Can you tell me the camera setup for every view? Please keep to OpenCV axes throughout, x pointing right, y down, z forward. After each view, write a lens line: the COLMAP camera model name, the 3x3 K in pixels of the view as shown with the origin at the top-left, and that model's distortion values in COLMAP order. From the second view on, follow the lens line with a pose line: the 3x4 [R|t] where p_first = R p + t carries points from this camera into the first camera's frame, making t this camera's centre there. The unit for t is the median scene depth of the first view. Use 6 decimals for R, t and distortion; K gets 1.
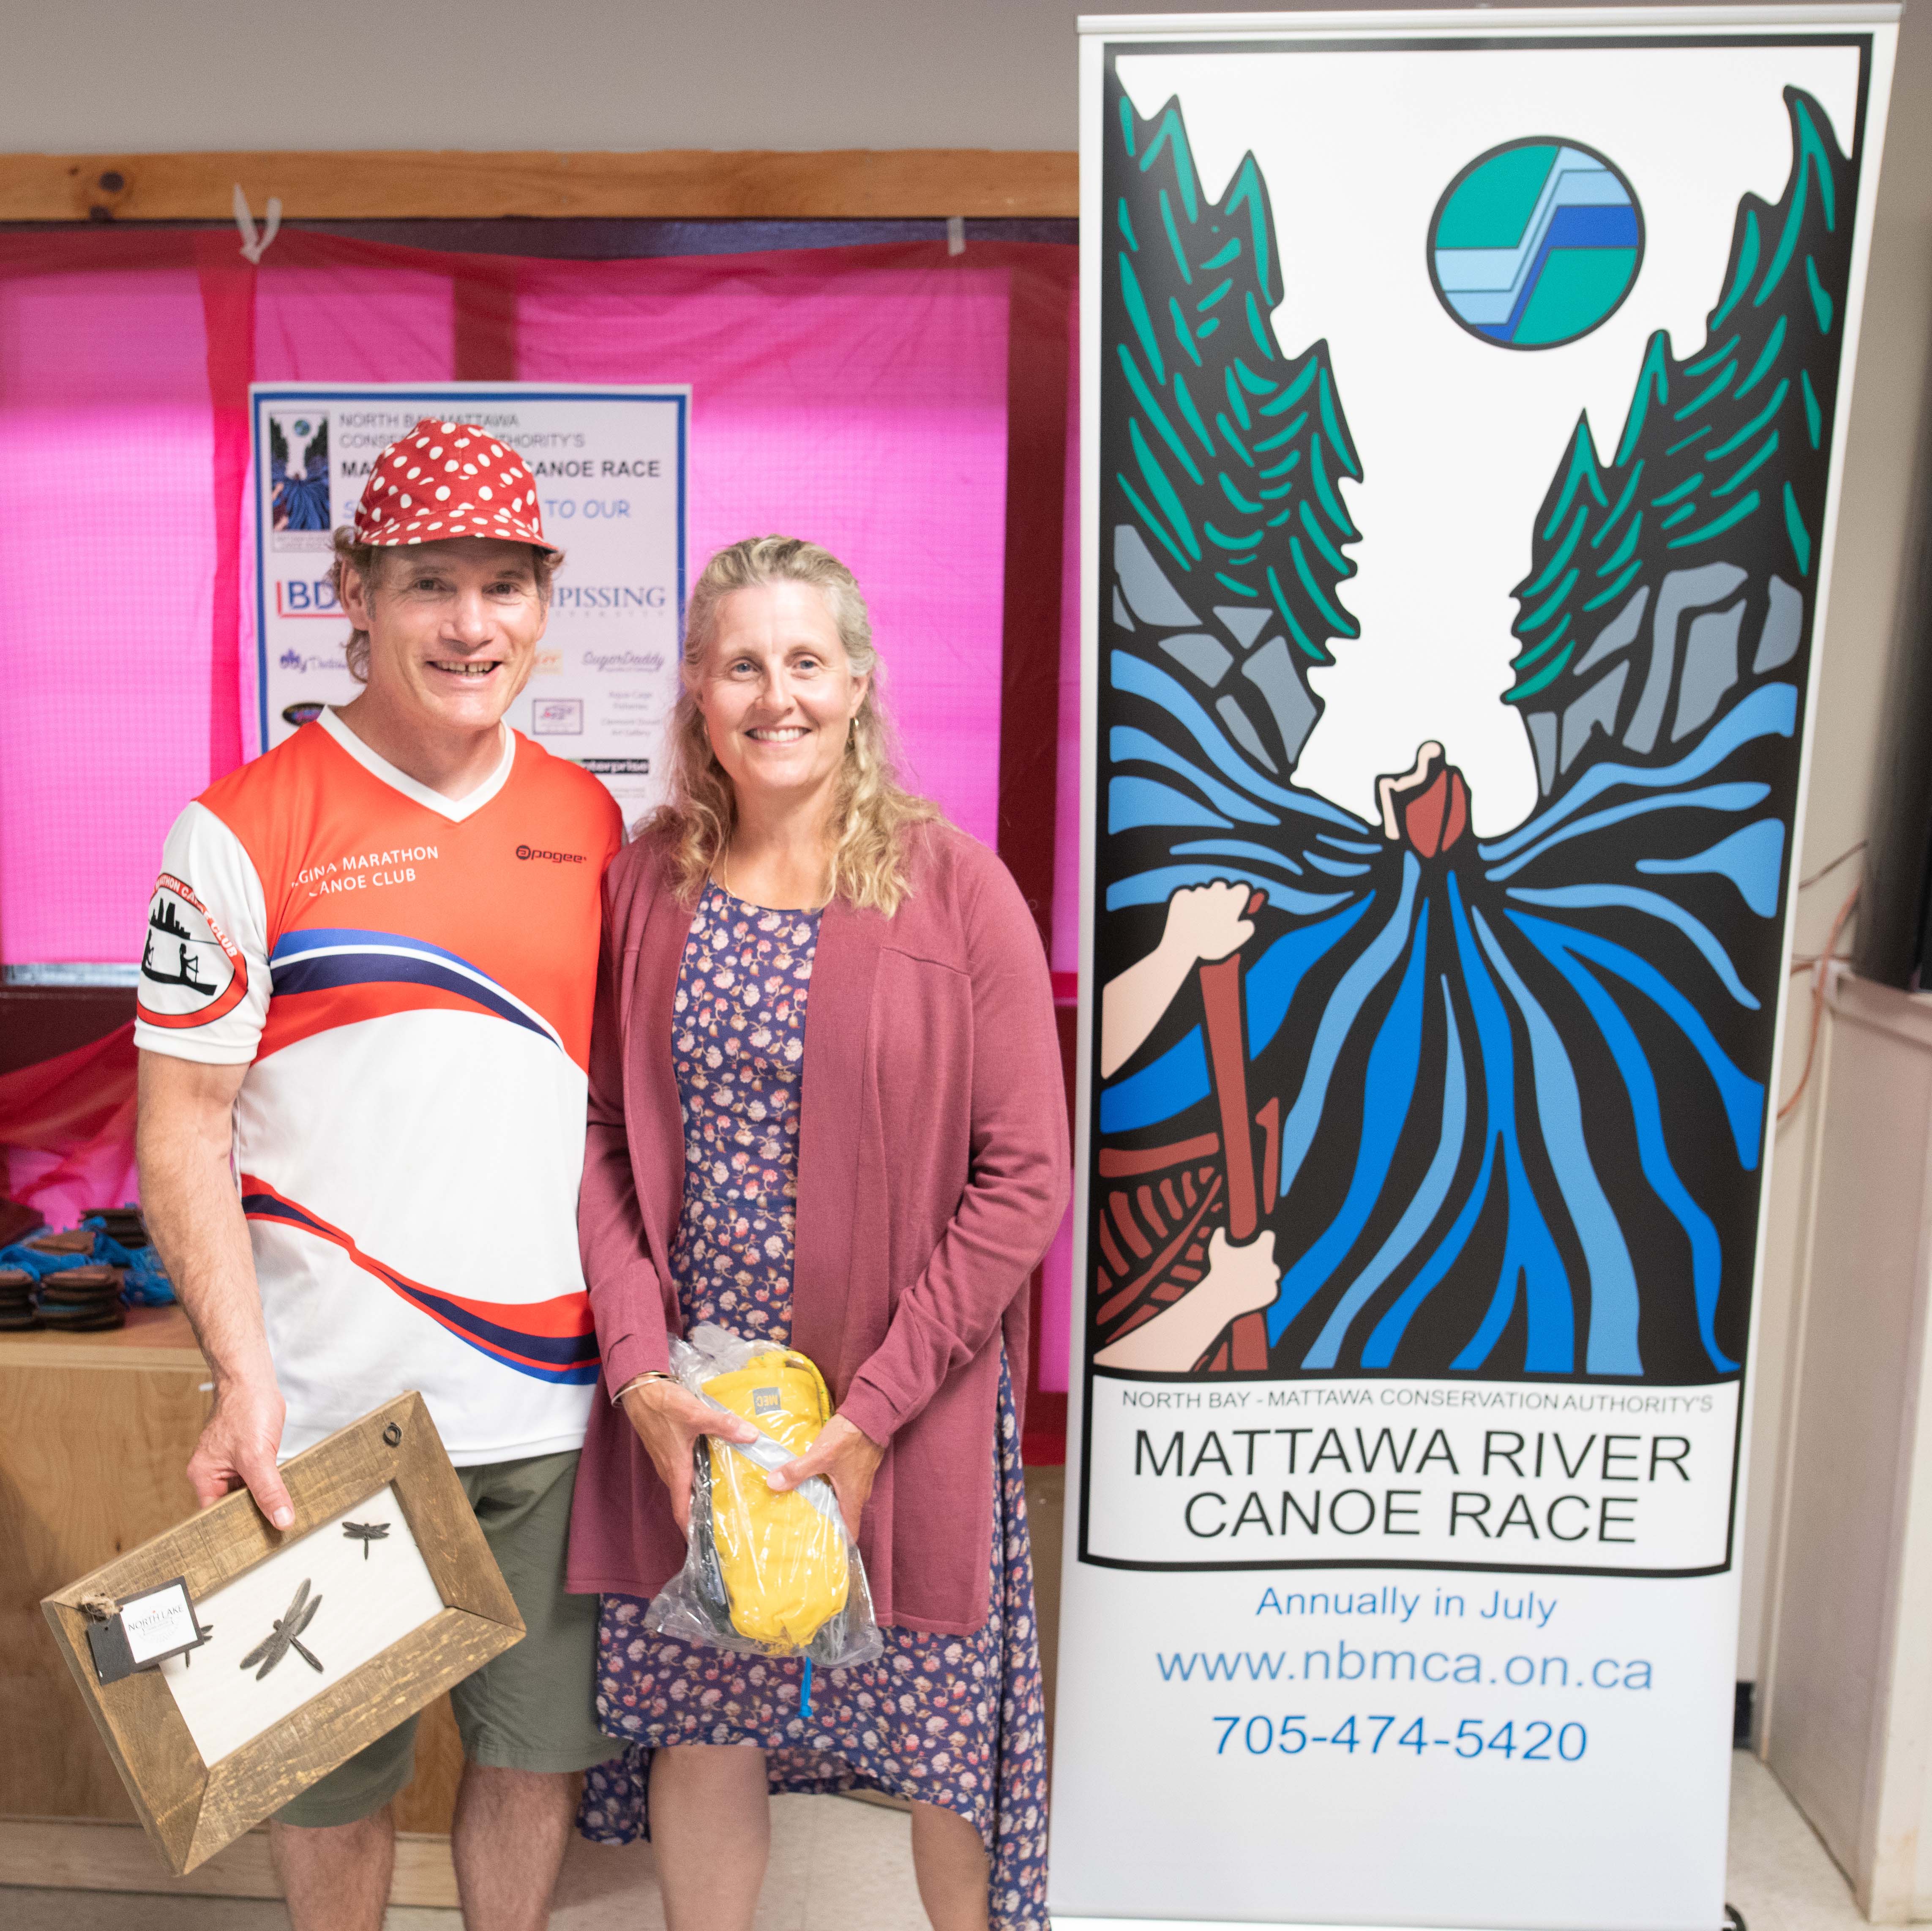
lens RADIAL K [[2250.3, 0, 792.7], [0, 2250.3, 1074.1], [0, 0, 1]] dist [-0.037118, 0.000000]
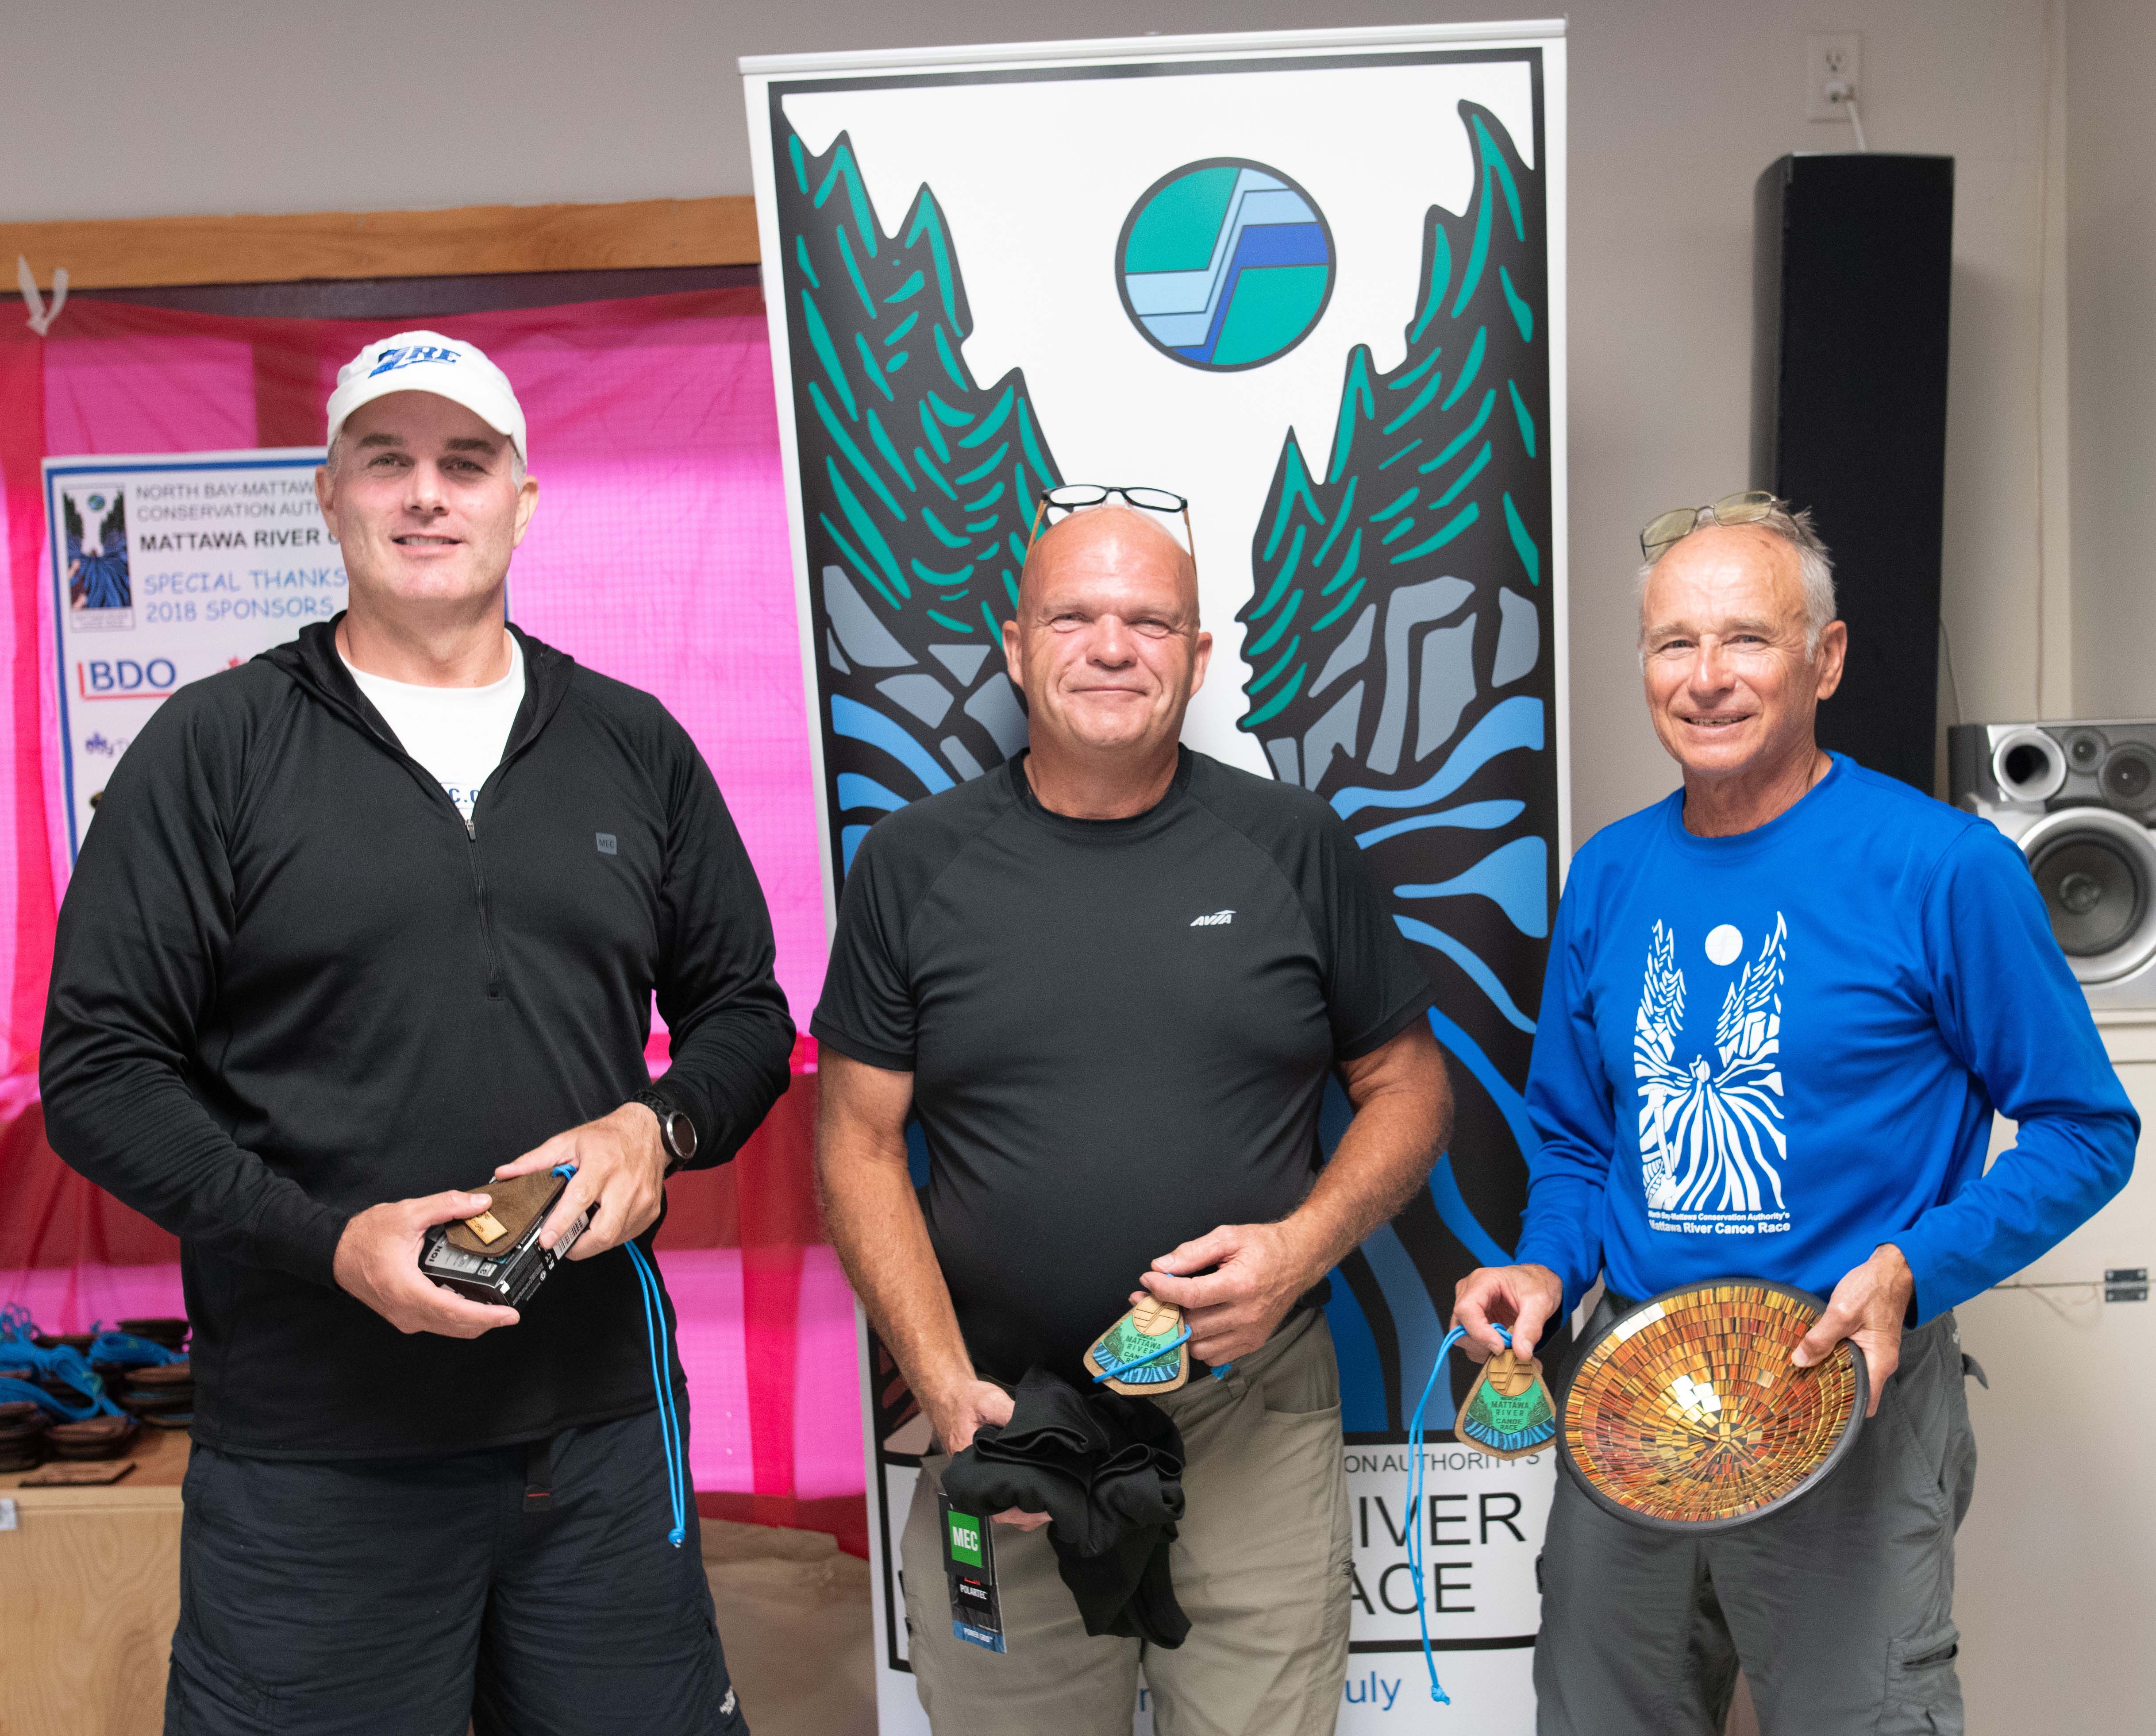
lens RADIAL K [[2355.4, 0, 1229.4], [0, 2355.4, 918.4], [0, 0, 1]] dist [-0.043127, 0.000000]
pose [[0.996644, -0.048451, 0.065974, 0.240252], [0.054649, 0.993915, -0.095633, 0.010877], [-0.060939, 0.098918, 0.993228, 0.004672]]
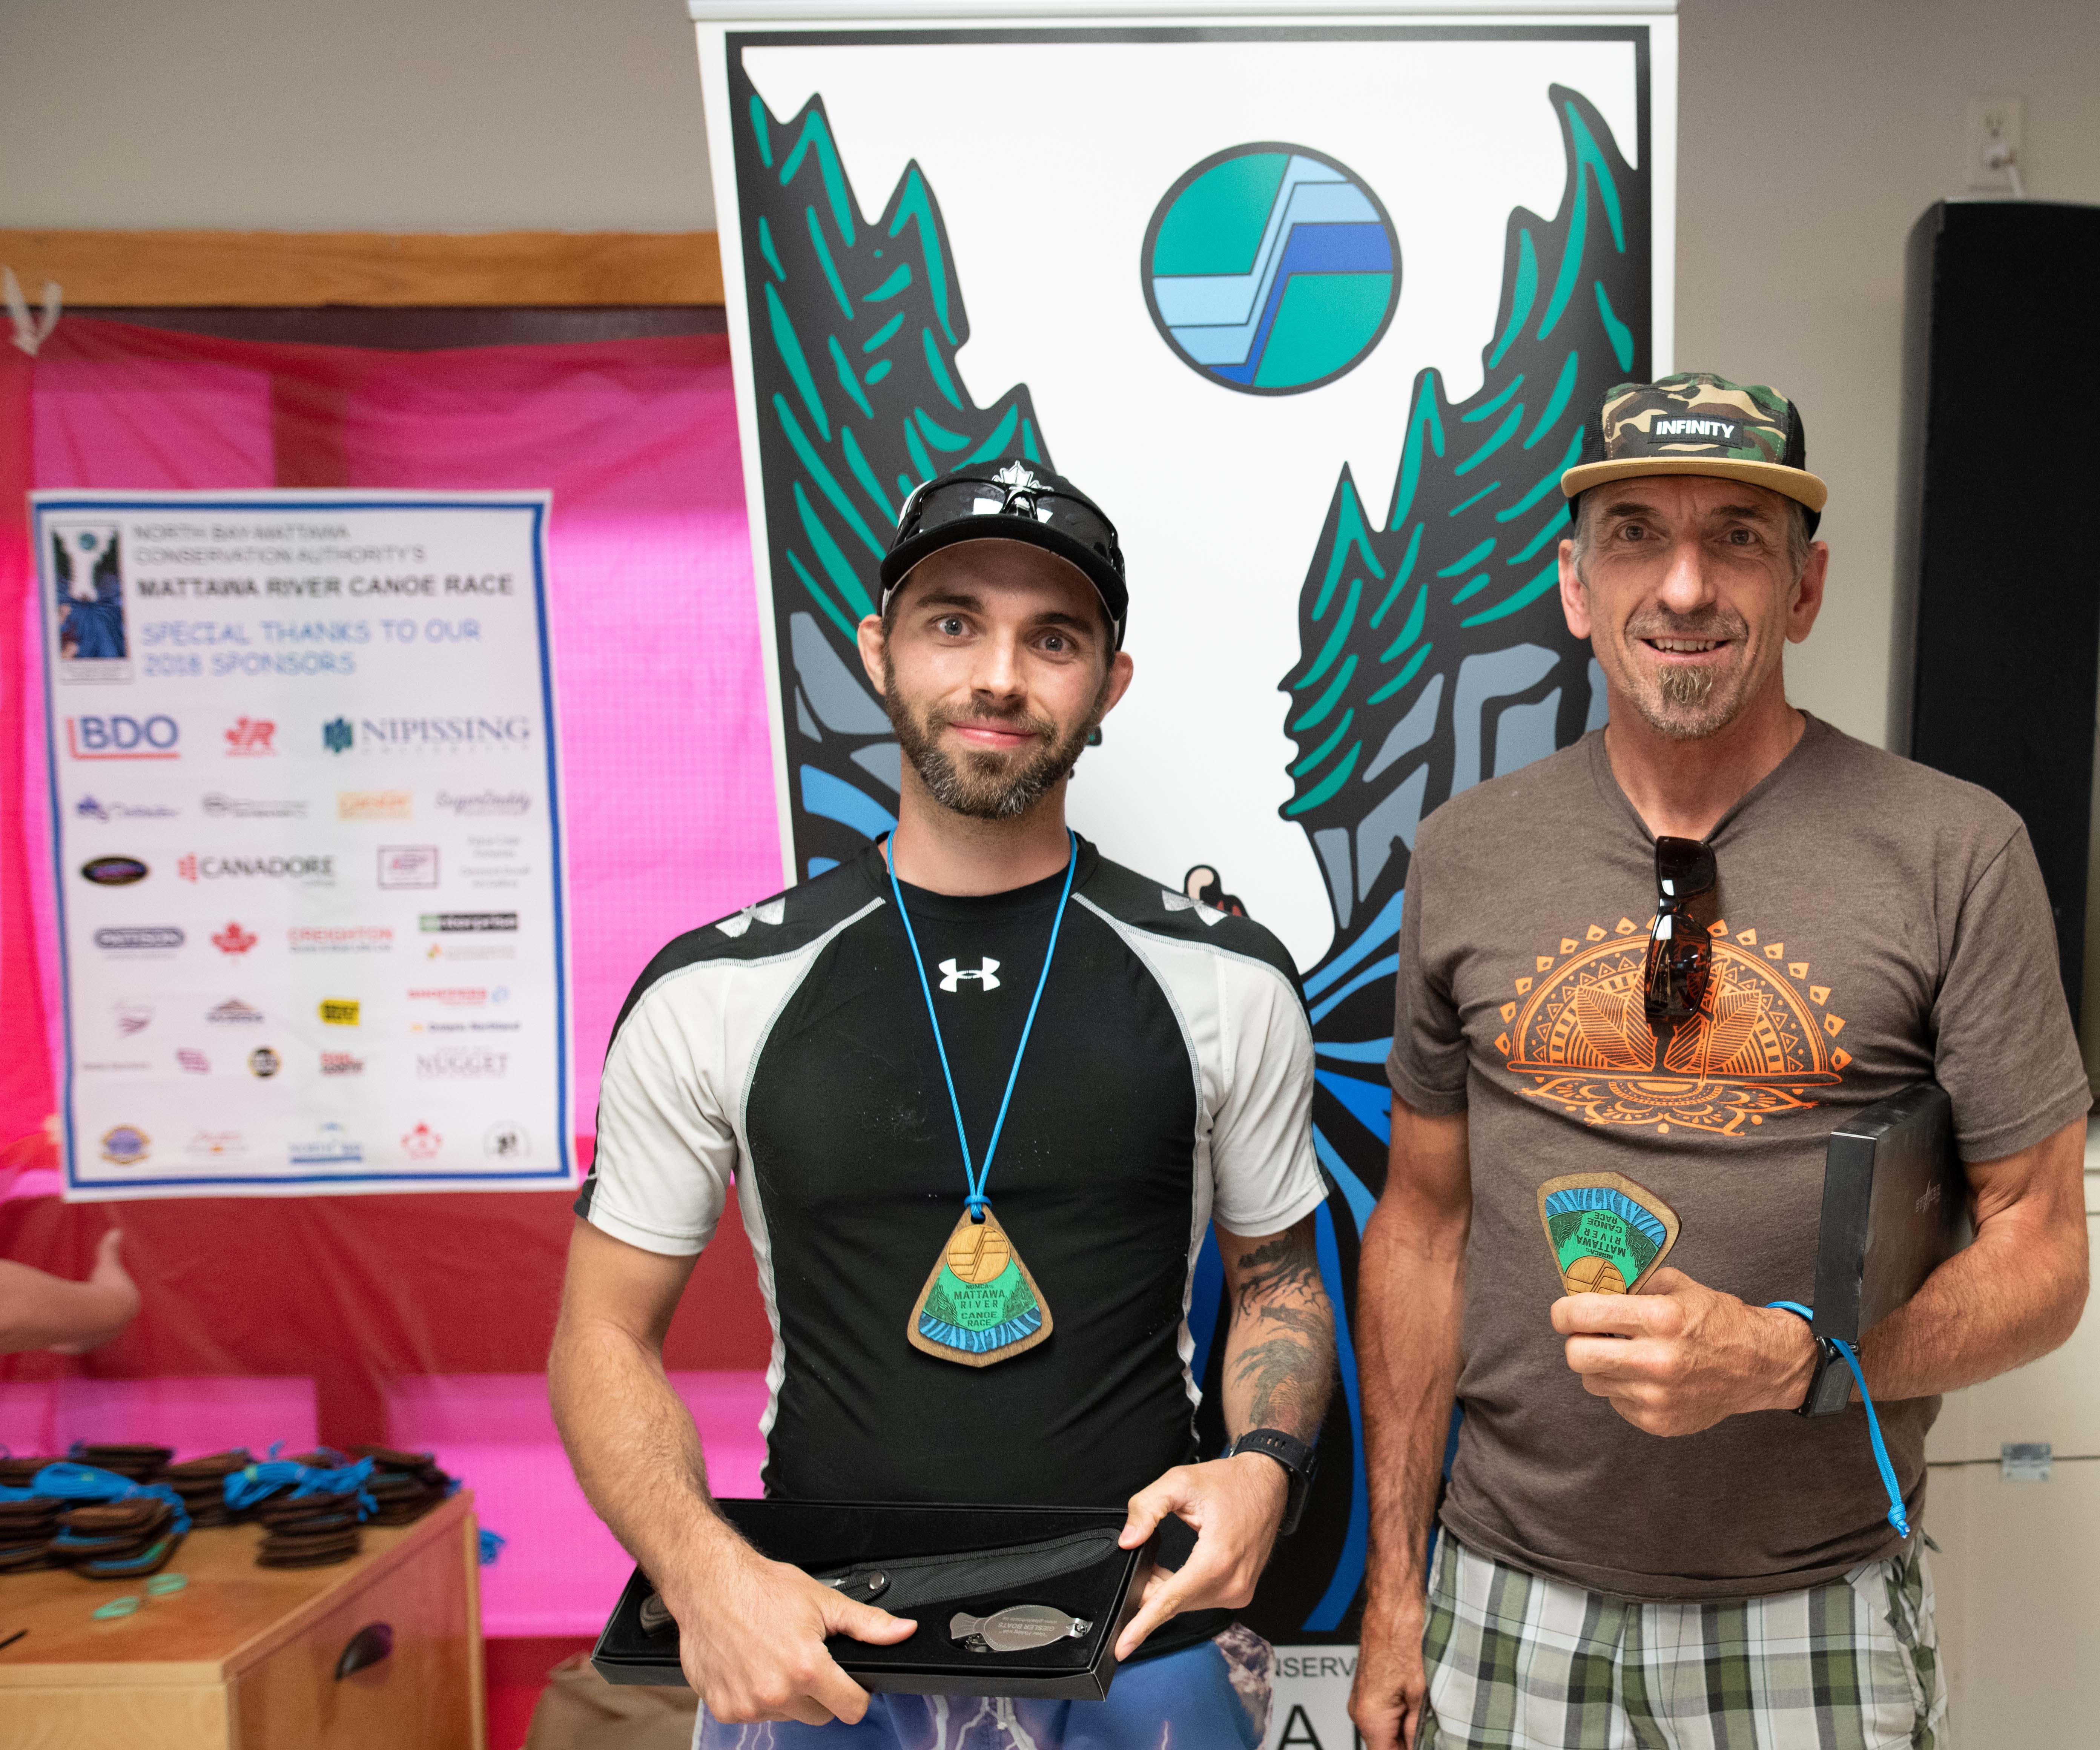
lens RADIAL K [[1977.6, 0, 1554.4], [0, 1977.6, 969.7], [0, 0, 1]] dist [-0.020184, 0.000000]
pose [[0.994724, -0.026308, 0.099152, 0.340264], [0.036890, 0.993633, -0.106455, -0.029189], [-0.095720, 0.109551, 0.989362, 0.276547]]
